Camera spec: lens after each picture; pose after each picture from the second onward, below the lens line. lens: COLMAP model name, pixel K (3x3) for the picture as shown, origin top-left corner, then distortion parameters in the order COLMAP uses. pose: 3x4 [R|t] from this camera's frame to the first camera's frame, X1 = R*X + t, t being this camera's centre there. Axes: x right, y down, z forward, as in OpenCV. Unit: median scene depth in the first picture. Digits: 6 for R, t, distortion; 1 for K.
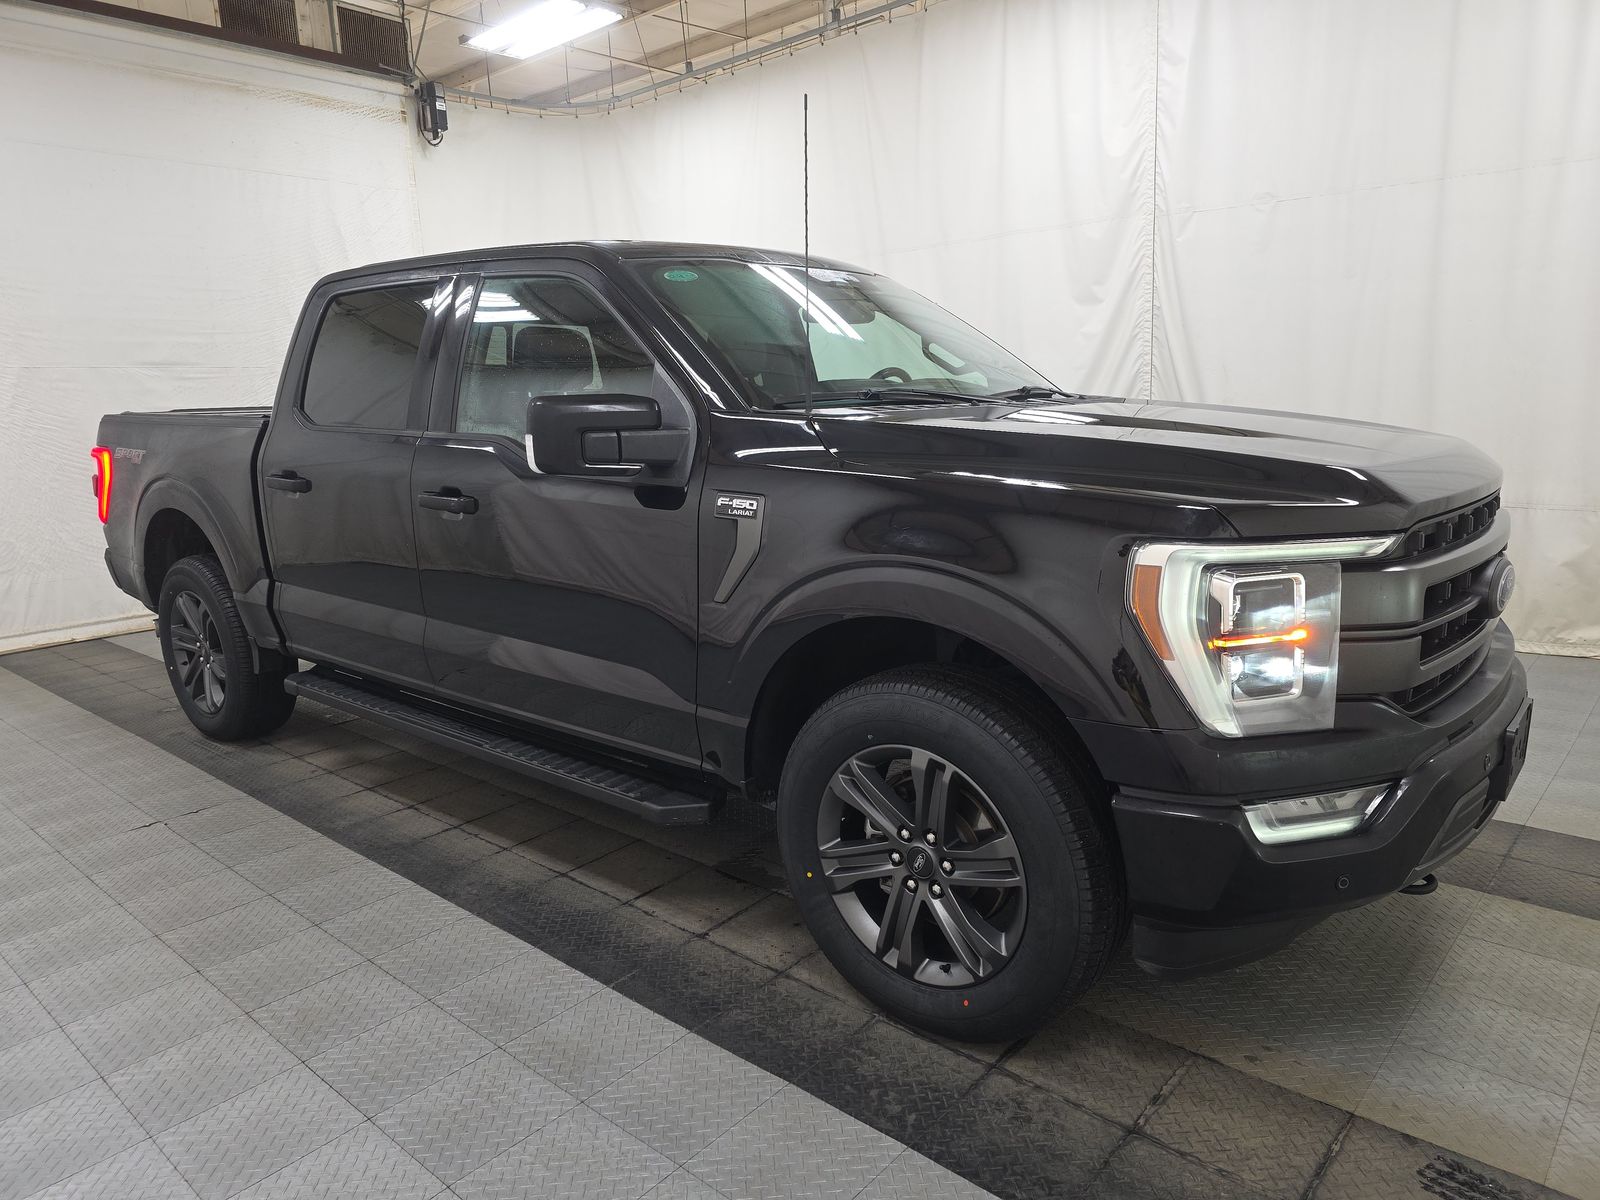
lens RADIAL K [[1086.9, 0, 800.0], [0, 1086.9, 600.0], [0, 0, 1]] dist [0.001501, -0.000711]
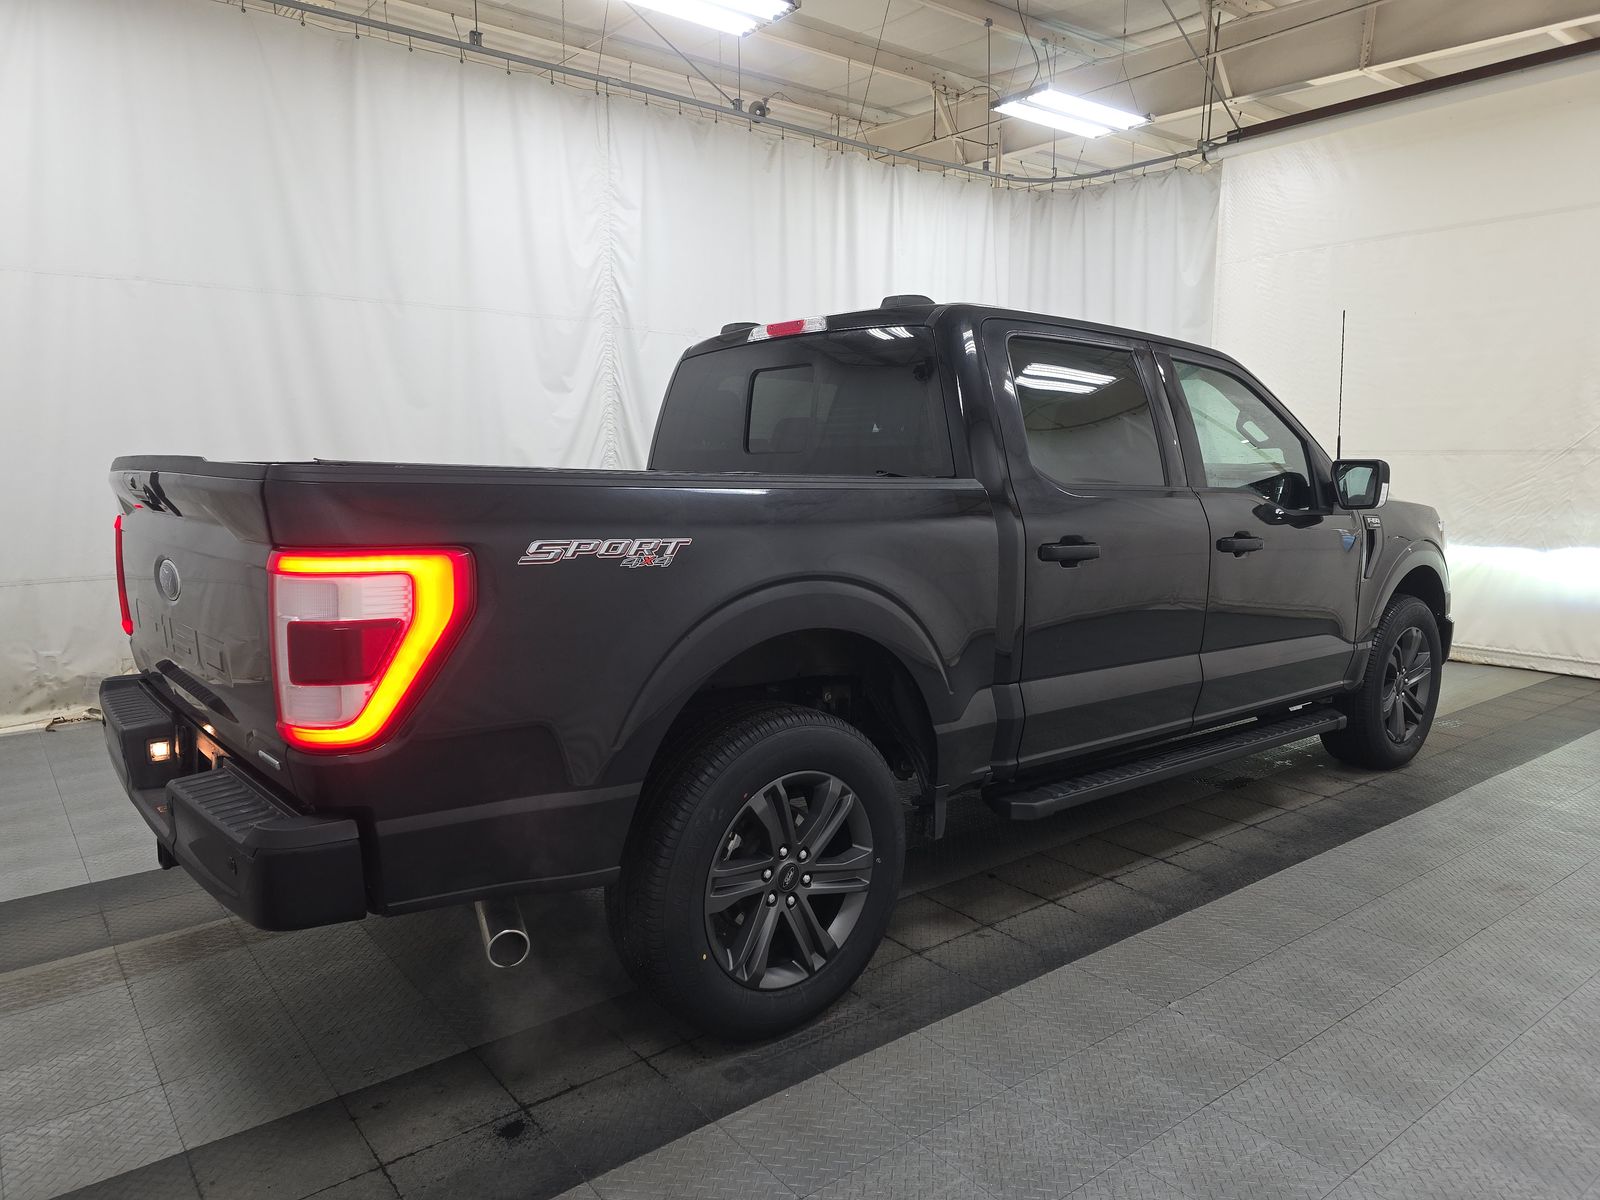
lens RADIAL K [[1086.9, 0, 800.0], [0, 1086.9, 600.0], [0, 0, 1]] dist [0.001501, -0.000711]
pose [[0.160496, -0.090753, 0.982856, -1.278140], [0.156474, 0.985511, 0.065447, -0.164670], [-0.974555, 0.143287, 0.172371, 0.993729]]
